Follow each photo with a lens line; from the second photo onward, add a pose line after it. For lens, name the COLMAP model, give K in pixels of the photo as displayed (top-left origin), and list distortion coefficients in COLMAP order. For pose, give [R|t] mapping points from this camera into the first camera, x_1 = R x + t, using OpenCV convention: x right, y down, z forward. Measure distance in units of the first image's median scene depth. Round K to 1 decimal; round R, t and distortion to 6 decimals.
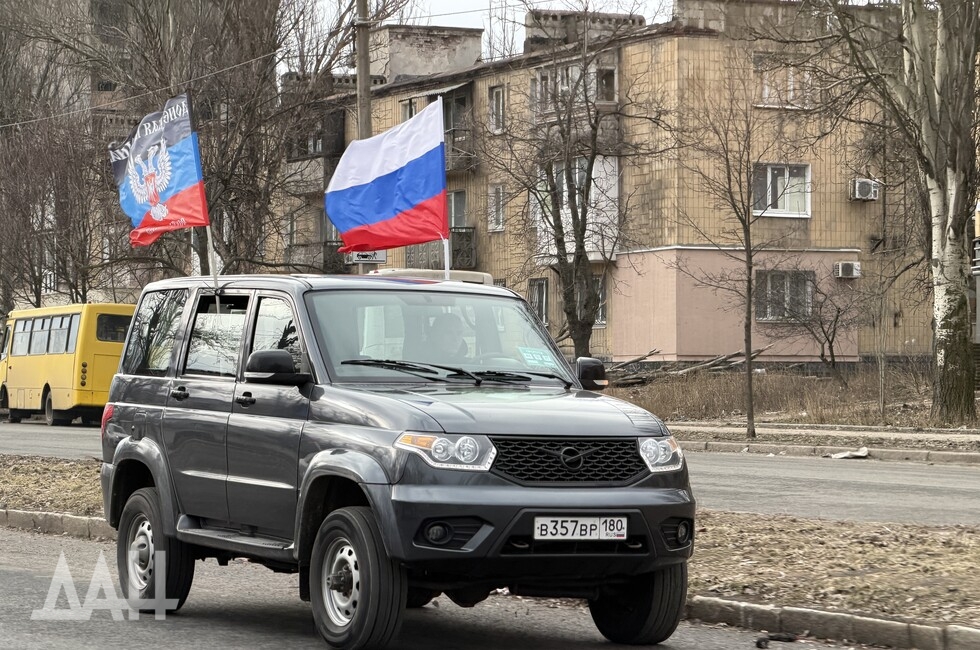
lens RADIAL K [[2822.0, 0, 486.9], [0, 2822.0, 325.7], [0, 0, 1]] dist [0.535811, 0.000000]
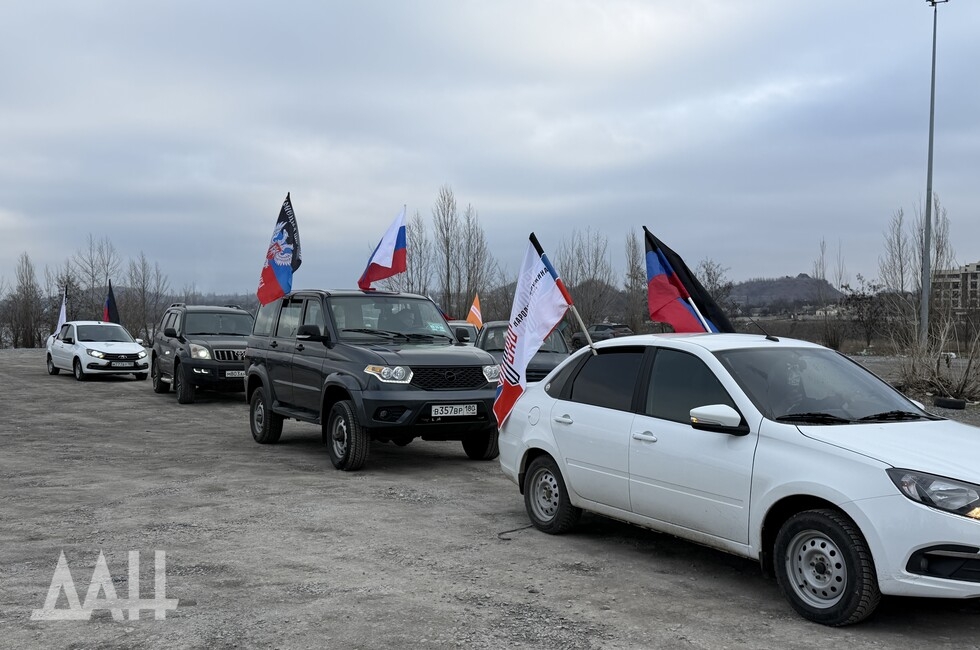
lens RADIAL K [[989.6, 0, 492.1], [0, 989.6, 324.5], [0, 0, 1]] dist [0.009974, 0.000000]
pose [[0.998720, -0.006764, 0.050131, 0.024437], [0.006103, 0.999893, 0.013329, -0.000875], [-0.050216, -0.013006, 0.998654, 0.271066]]
